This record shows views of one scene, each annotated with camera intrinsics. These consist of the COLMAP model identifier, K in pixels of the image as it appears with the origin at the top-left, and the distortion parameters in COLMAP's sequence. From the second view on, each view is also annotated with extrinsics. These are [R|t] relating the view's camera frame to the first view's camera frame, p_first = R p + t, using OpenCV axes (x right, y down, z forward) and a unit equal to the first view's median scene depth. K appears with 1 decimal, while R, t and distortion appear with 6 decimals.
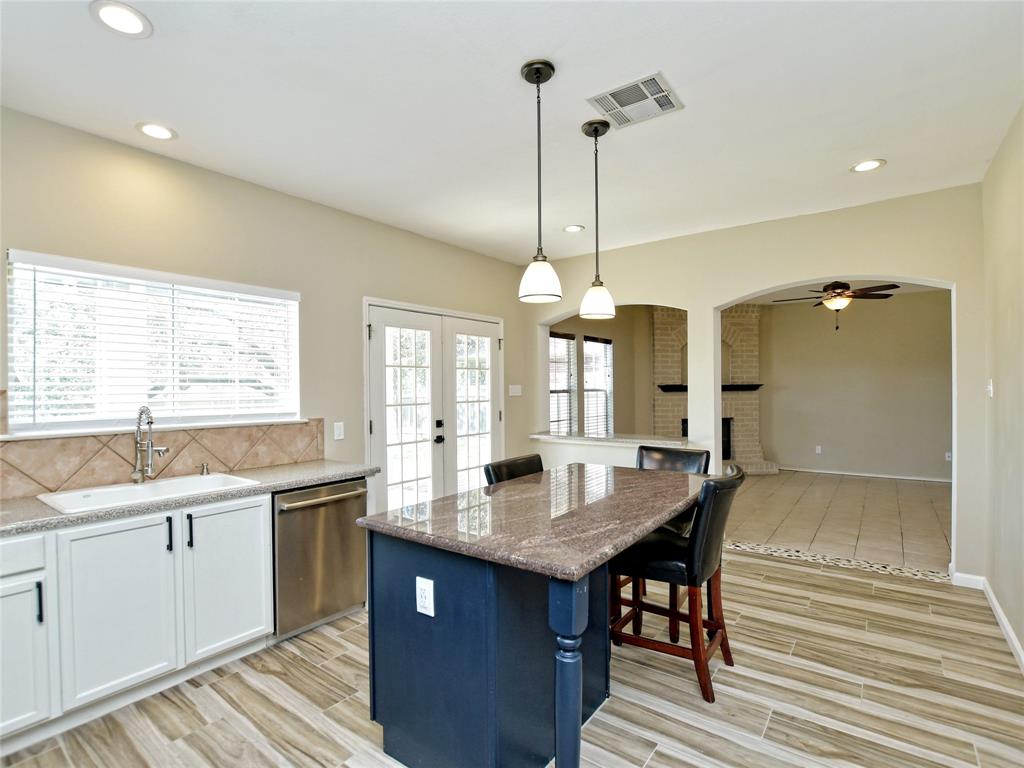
lens RADIAL K [[511.9, 0, 511.9], [0, 511.9, 388.0], [0, 0, 1]] dist [-0.028266, 0.000505]
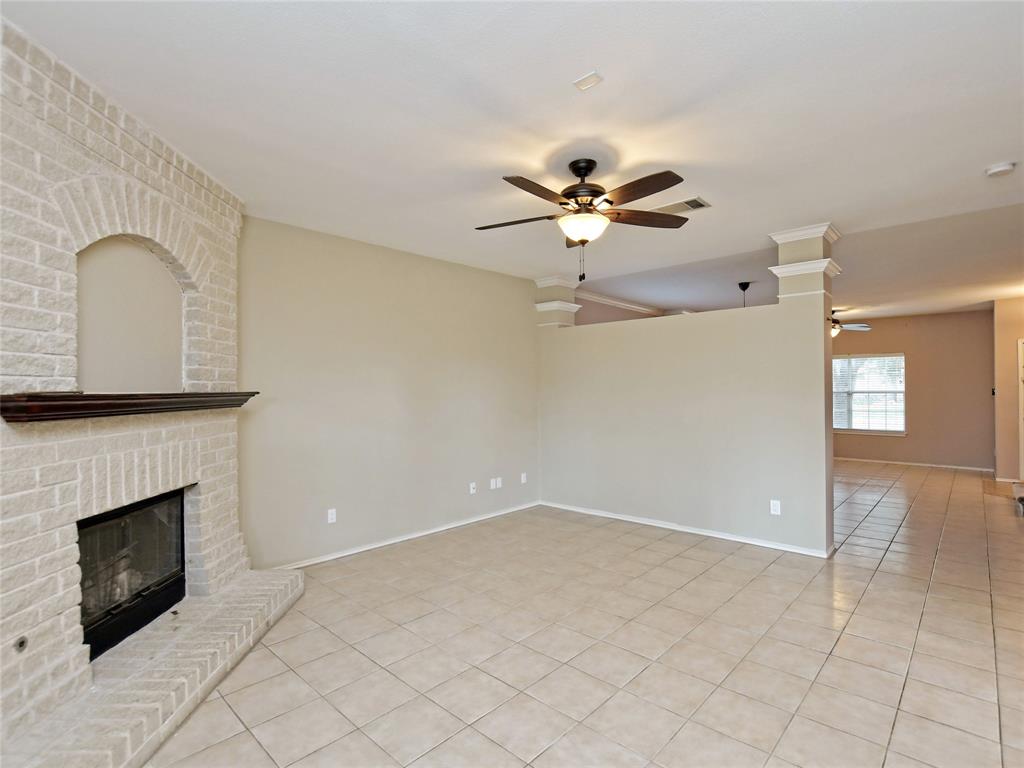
lens RADIAL K [[506.4, 0, 507.4], [0, 506.4, 382.2], [0, 0, 1]] dist [-0.028355, 0.000147]
pose [[0.122097, 0.018891, 0.992338, 0.105234], [0.010099, 0.999743, -0.020275, -0.004421], [-0.992467, 0.012497, 0.121875, 0.748770]]
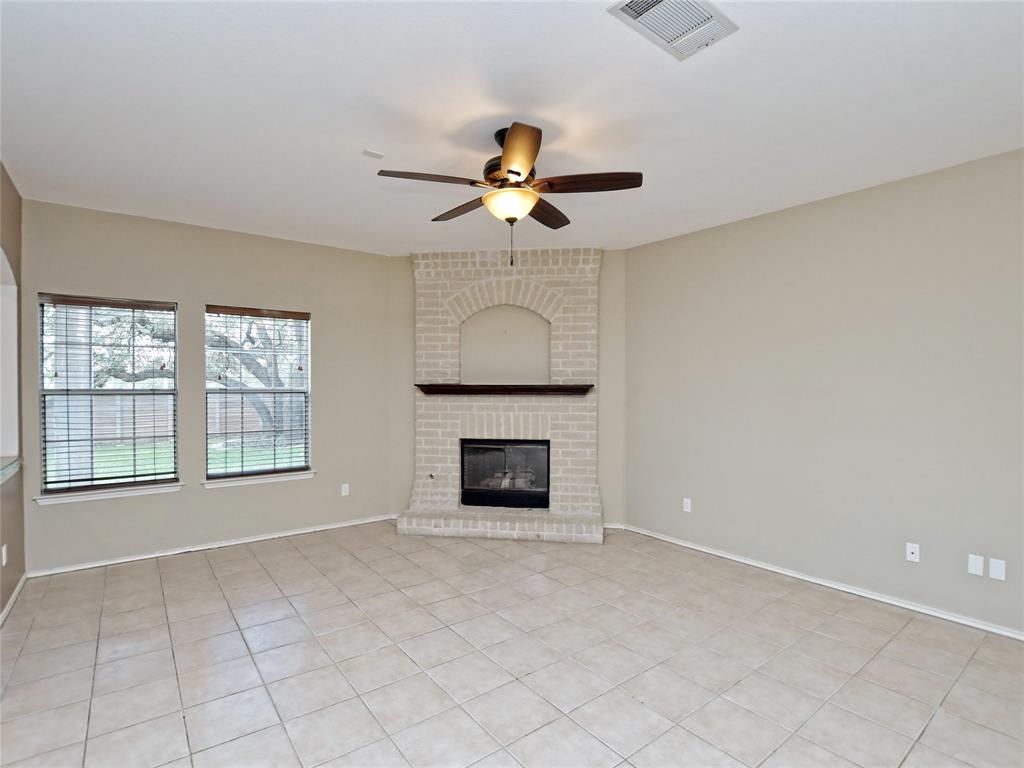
lens RADIAL K [[511.9, 0, 511.9], [0, 511.9, 388.0], [0, 0, 1]] dist [-0.028266, 0.000505]
pose [[0.959733, 0.011465, -0.280678, 0.573041], [-0.011683, 0.999931, 0.000897, -0.002638], [0.280669, 0.002418, 0.959801, 0.417585]]
